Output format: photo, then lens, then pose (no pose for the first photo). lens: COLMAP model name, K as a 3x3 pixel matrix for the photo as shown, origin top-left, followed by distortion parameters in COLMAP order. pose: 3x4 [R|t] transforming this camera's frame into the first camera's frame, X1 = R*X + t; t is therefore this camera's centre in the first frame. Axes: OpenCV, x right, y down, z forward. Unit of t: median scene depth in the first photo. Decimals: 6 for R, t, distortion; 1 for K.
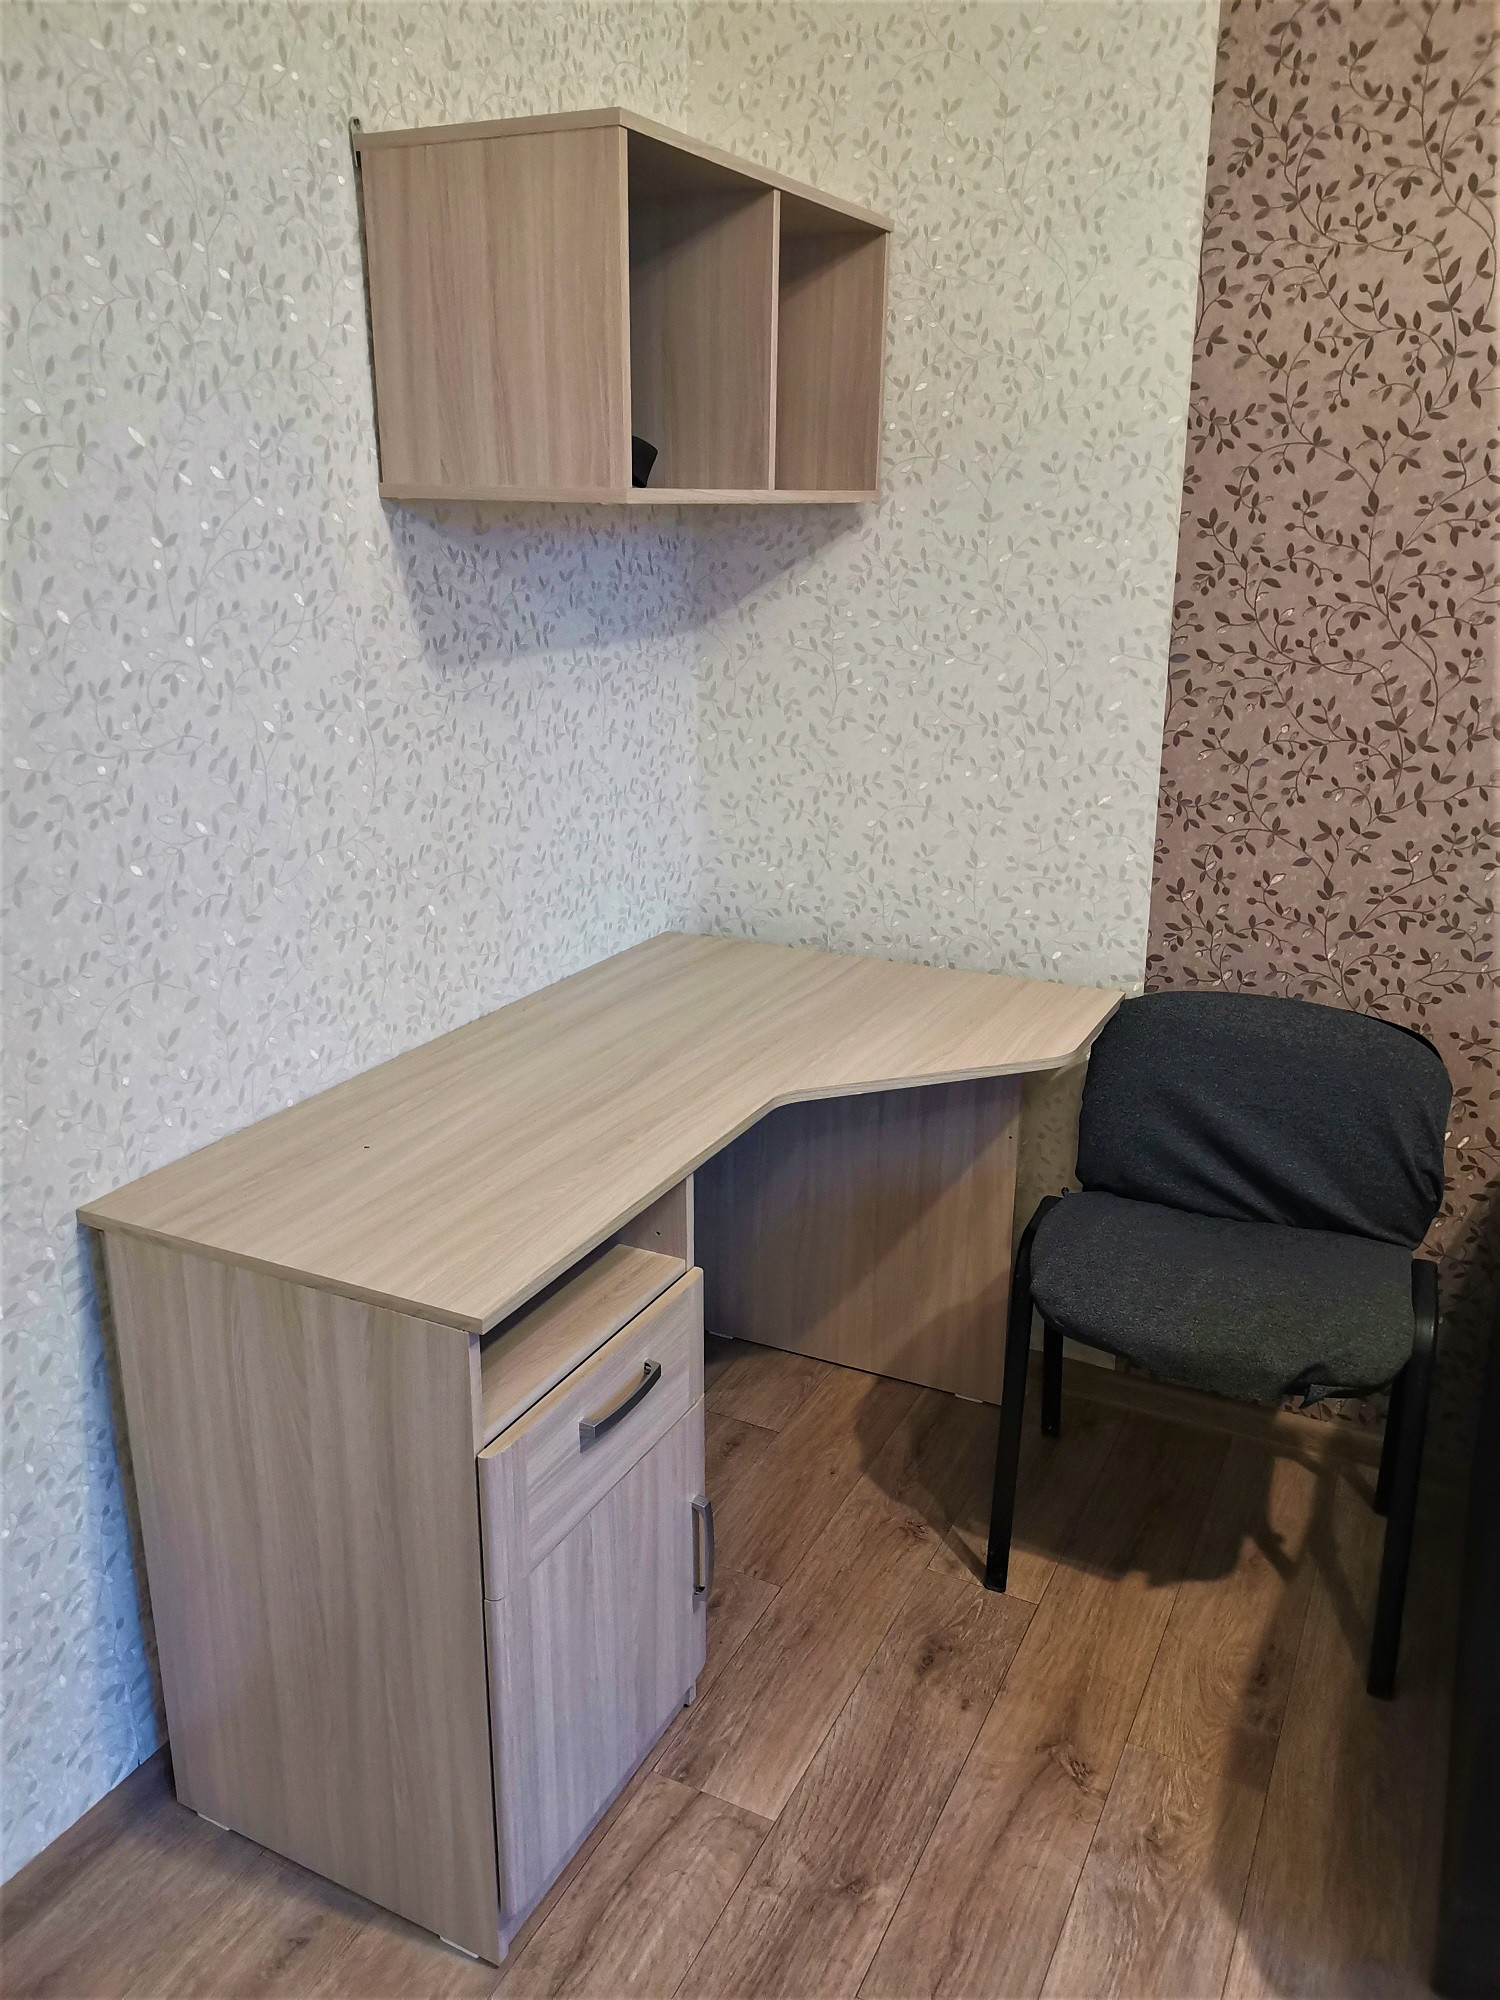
lens RADIAL K [[1495.3, 0, 750.7], [0, 1495.3, 1005.2], [0, 0, 1]] dist [0.030480, -0.023073]
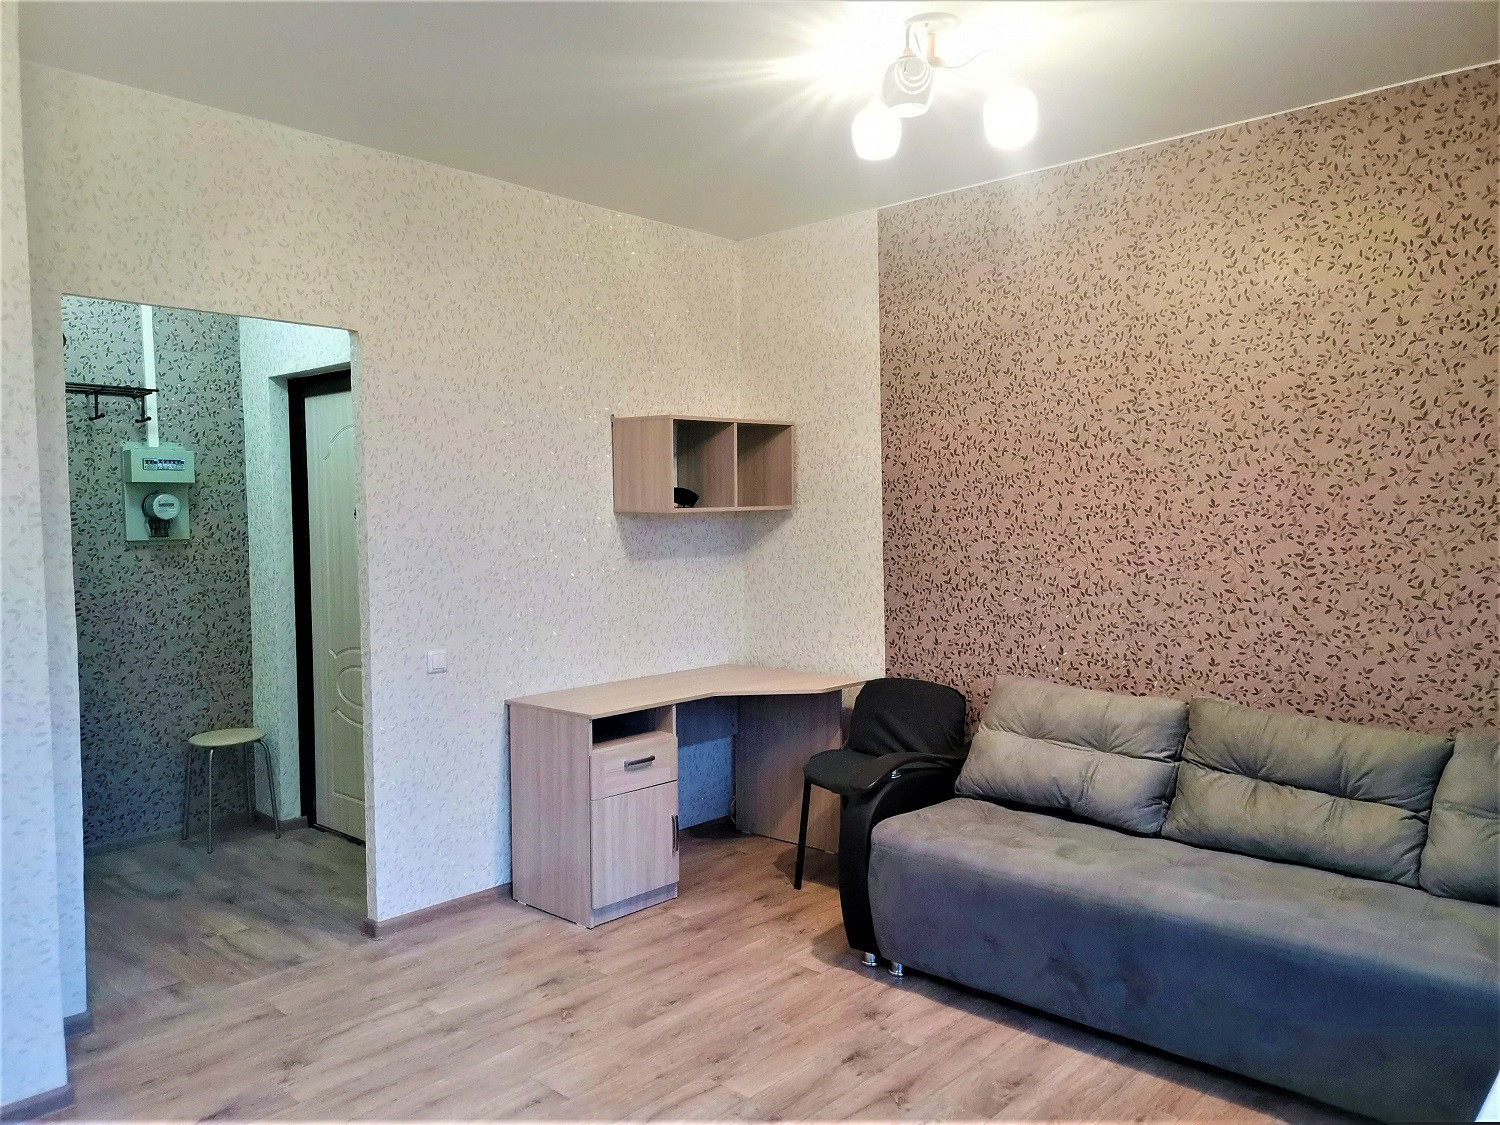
lens RADIAL K [[1121.5, 0, 750.9], [0, 1121.5, 560.8], [0, 0, 1]] dist [0.030480, -0.023073]
pose [[0.963091, -0.001806, -0.269170, 0.657438], [-0.068989, 0.964920, -0.253316, 0.350239], [0.260185, 0.262536, 0.929181, -1.119357]]
